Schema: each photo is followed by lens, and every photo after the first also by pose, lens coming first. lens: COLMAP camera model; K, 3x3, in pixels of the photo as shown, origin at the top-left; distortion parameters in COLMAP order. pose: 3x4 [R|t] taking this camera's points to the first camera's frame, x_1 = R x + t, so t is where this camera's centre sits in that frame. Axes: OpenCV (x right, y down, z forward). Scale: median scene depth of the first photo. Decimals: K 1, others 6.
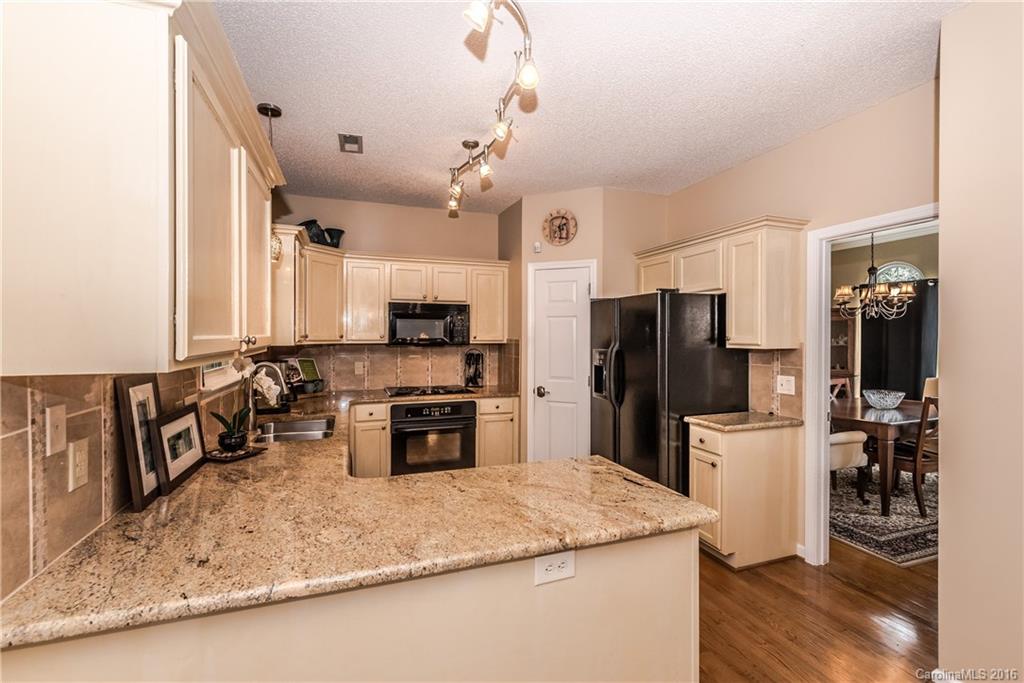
lens RADIAL K [[446.1, 0, 510.5], [0, 446.1, 340.1], [0, 0, 1]] dist [0.003382, 0.000229]
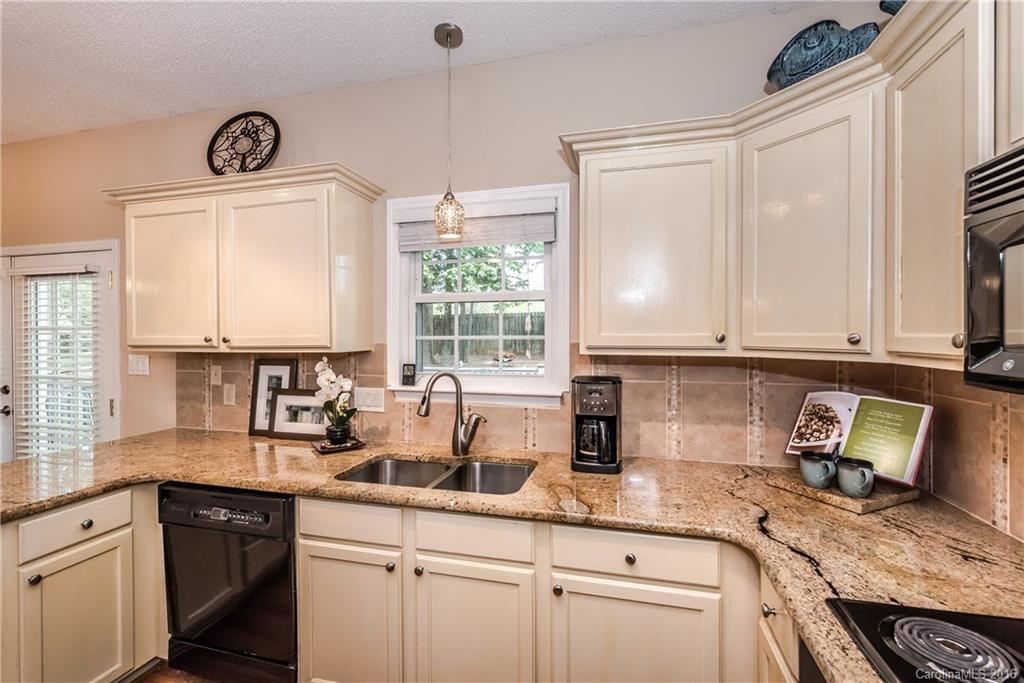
lens RADIAL K [[446.1, 0, 509.1], [0, 446.1, 335.2], [0, 0, 1]] dist [0.003382, 0.000229]
pose [[-0.573583, 0.009528, -0.819092, 0.008189], [-0.004626, 0.999879, 0.014871, -0.014518], [0.819134, 0.012319, -0.573469, 0.980311]]
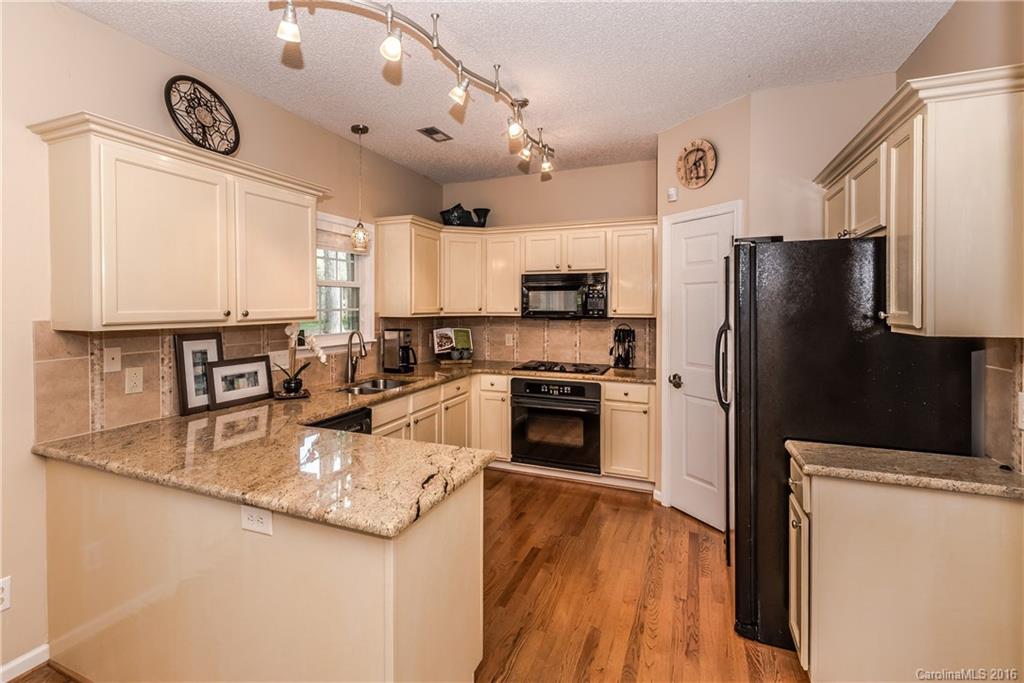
lens RADIAL K [[482.3, 0, 472.3], [0, 482.3, 312.6], [0, 0, 1]] dist [0.009597, 0.000043]
pose [[0.718918, 0.007912, -0.695049, 0.406584], [-0.006499, 0.999968, 0.004660, -0.004837], [0.695064, 0.001167, 0.718947, 0.157231]]
